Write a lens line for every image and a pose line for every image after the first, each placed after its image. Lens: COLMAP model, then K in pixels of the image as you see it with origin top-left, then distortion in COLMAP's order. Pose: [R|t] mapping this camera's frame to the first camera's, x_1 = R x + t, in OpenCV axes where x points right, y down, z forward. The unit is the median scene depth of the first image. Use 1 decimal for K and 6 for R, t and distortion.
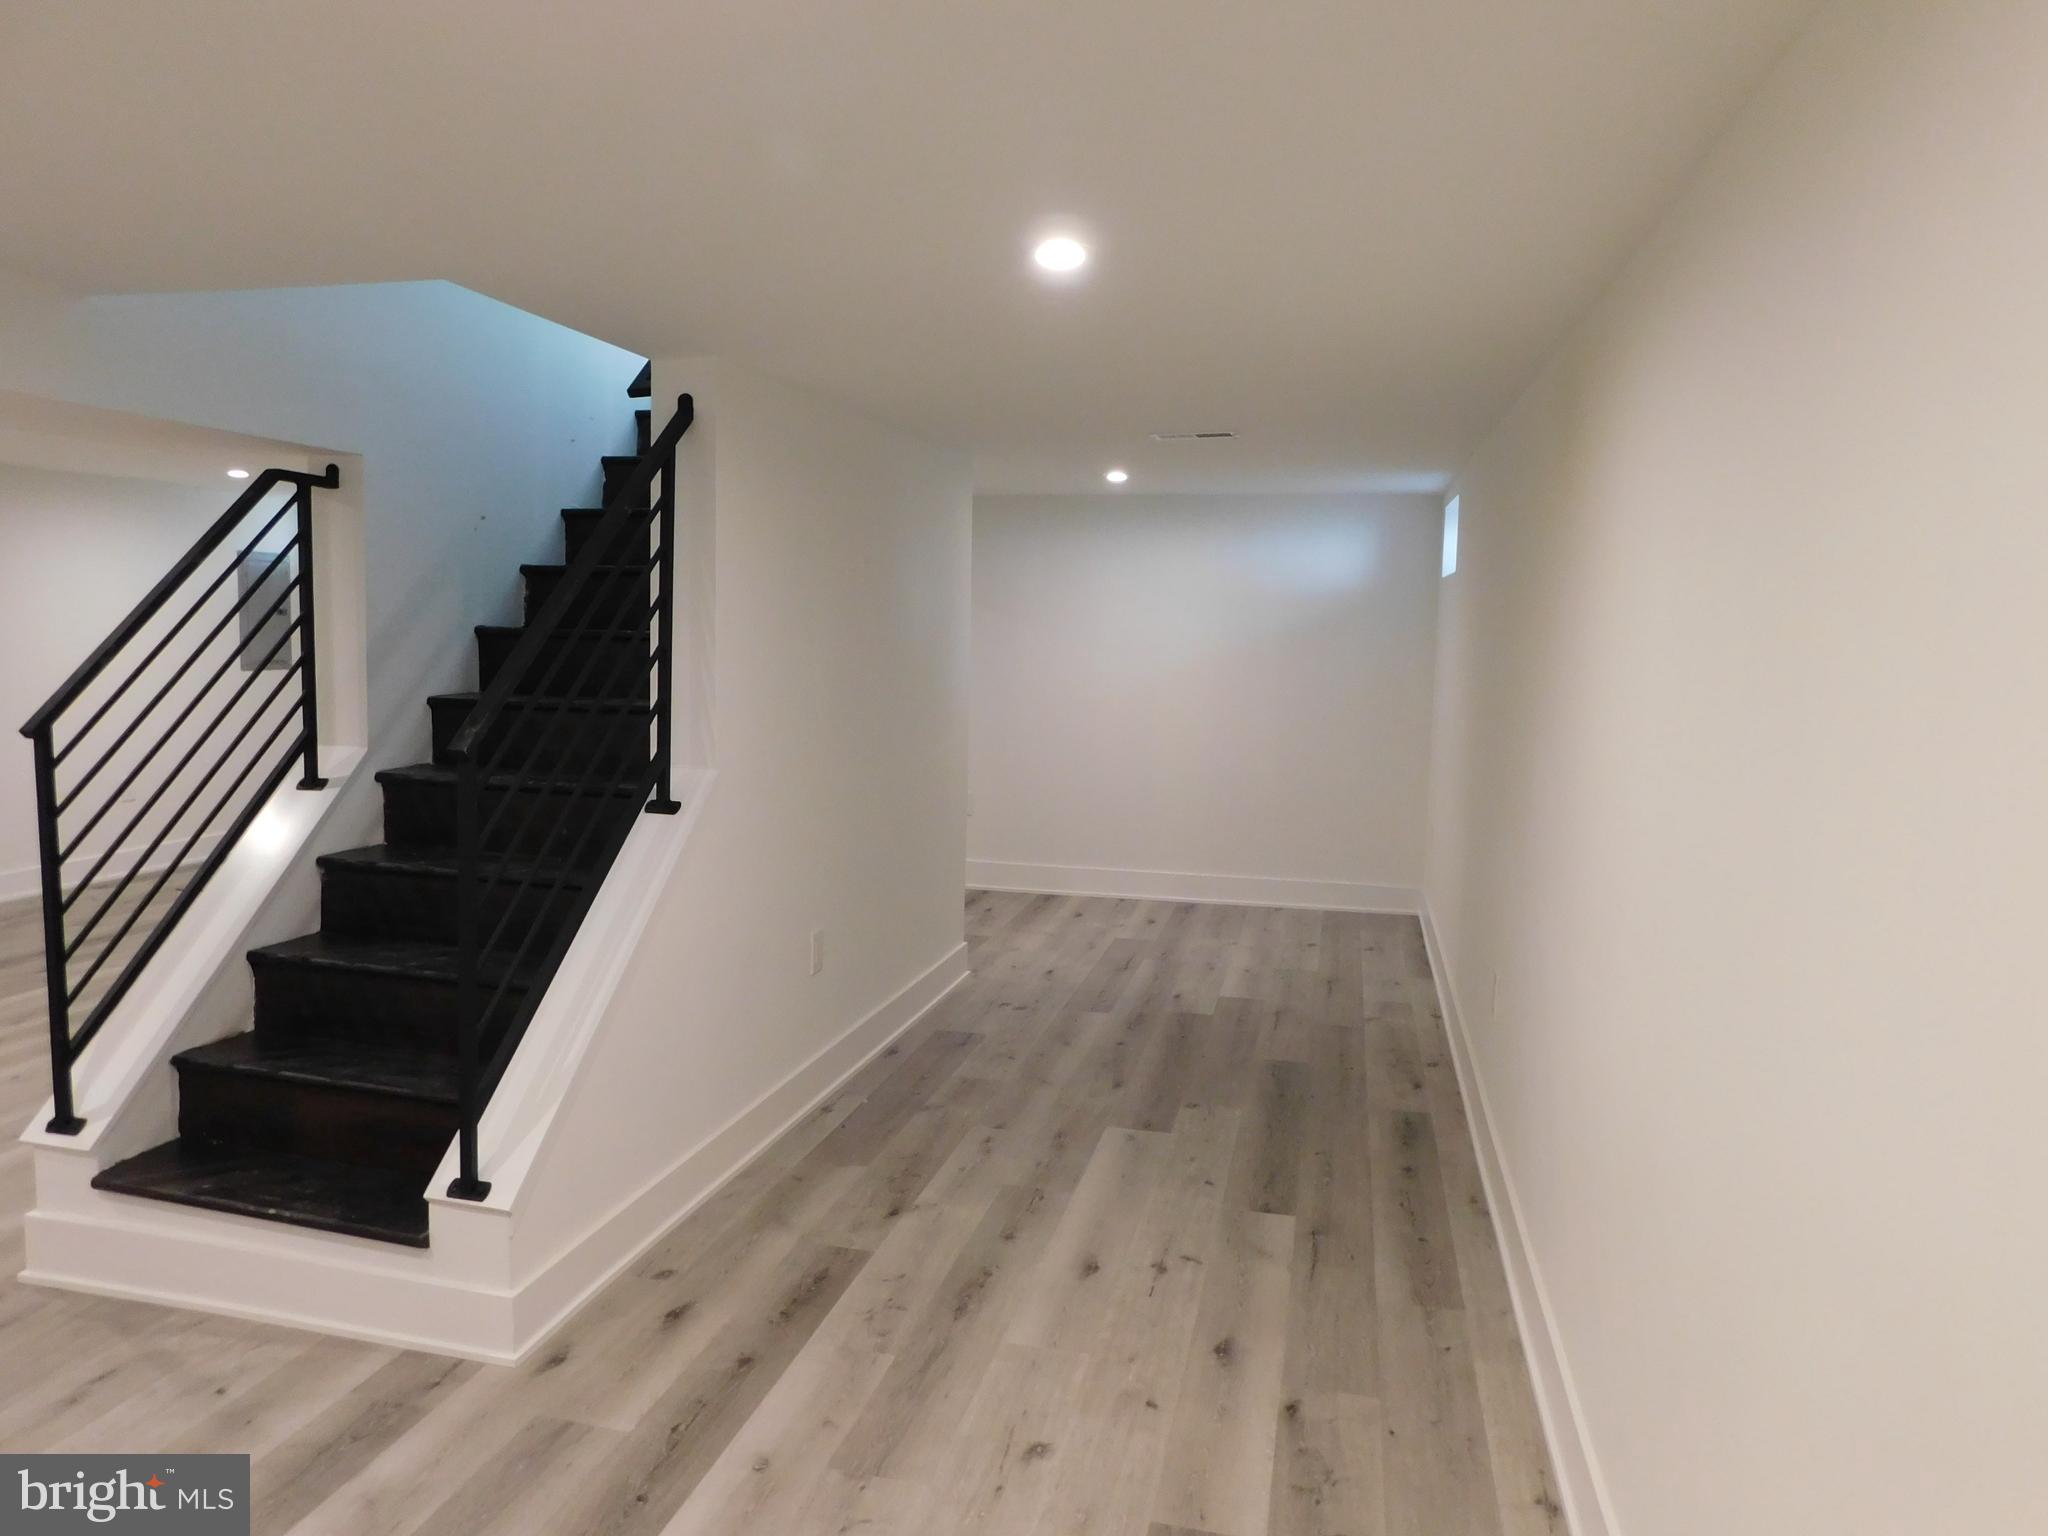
lens RADIAL K [[1363.8, 0, 1026.9], [0, 1363.8, 769.0], [0, 0, 1]] dist [-0.066247, 0.058928]
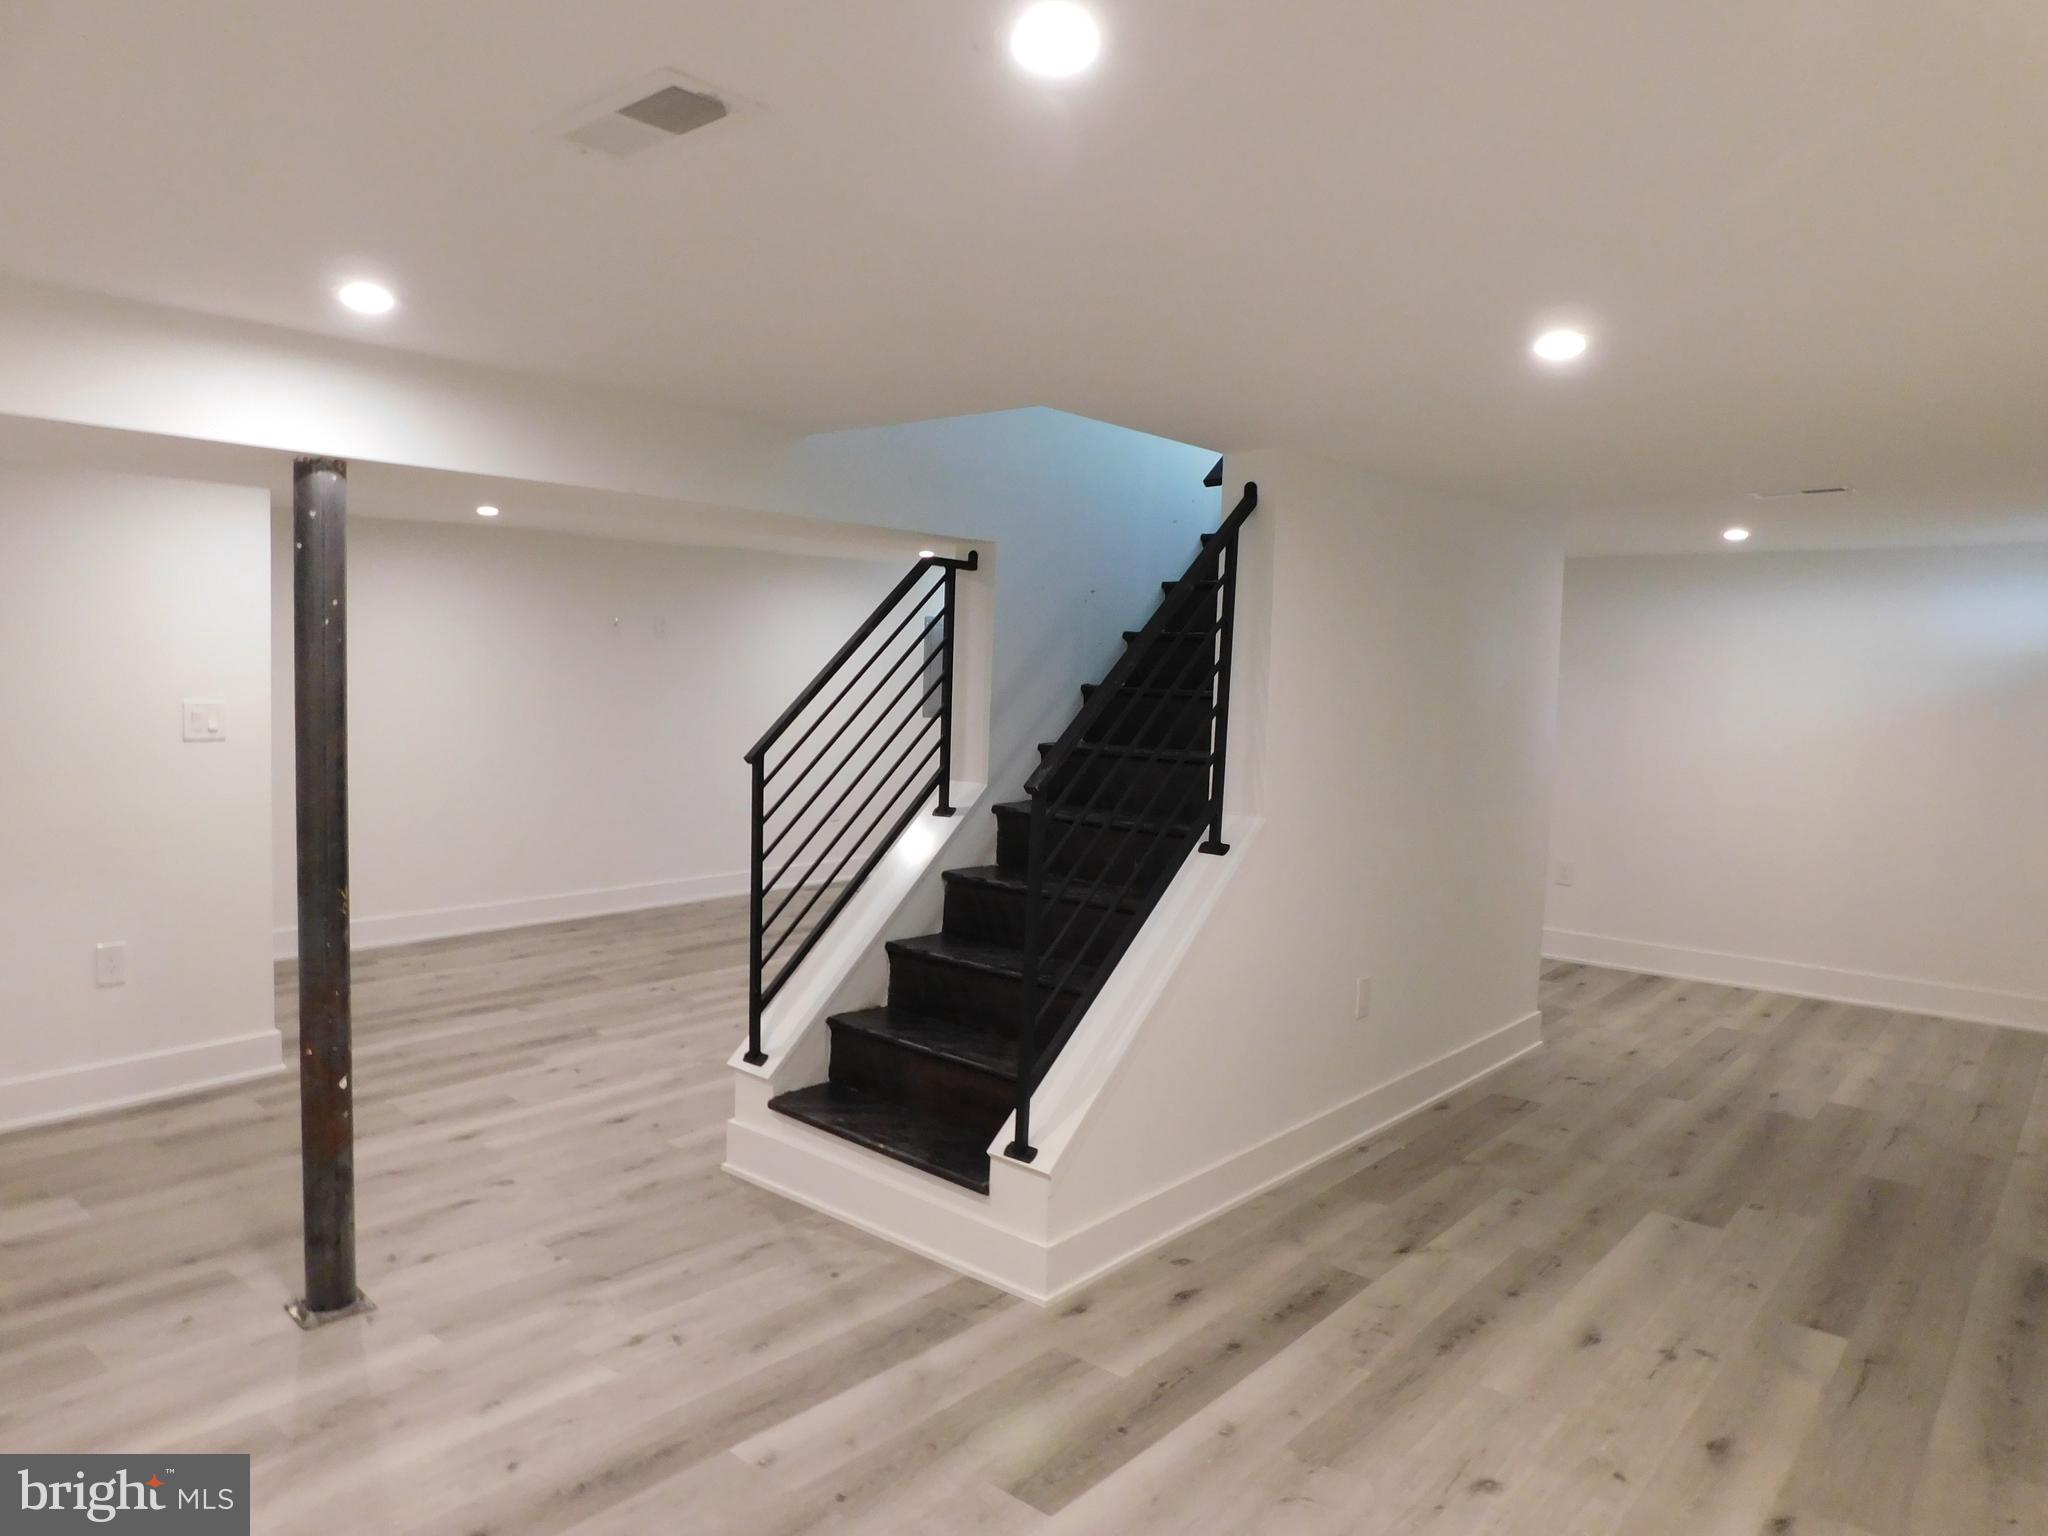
lens RADIAL K [[1363.8, 0, 1026.9], [0, 1363.8, 769.0], [0, 0, 1]] dist [-0.066247, 0.058928]
pose [[0.892590, 0.038978, -0.449180, 0.101902], [-0.058320, 0.997868, -0.029301, 0.005164], [0.447080, 0.052350, 0.892961, -0.082951]]
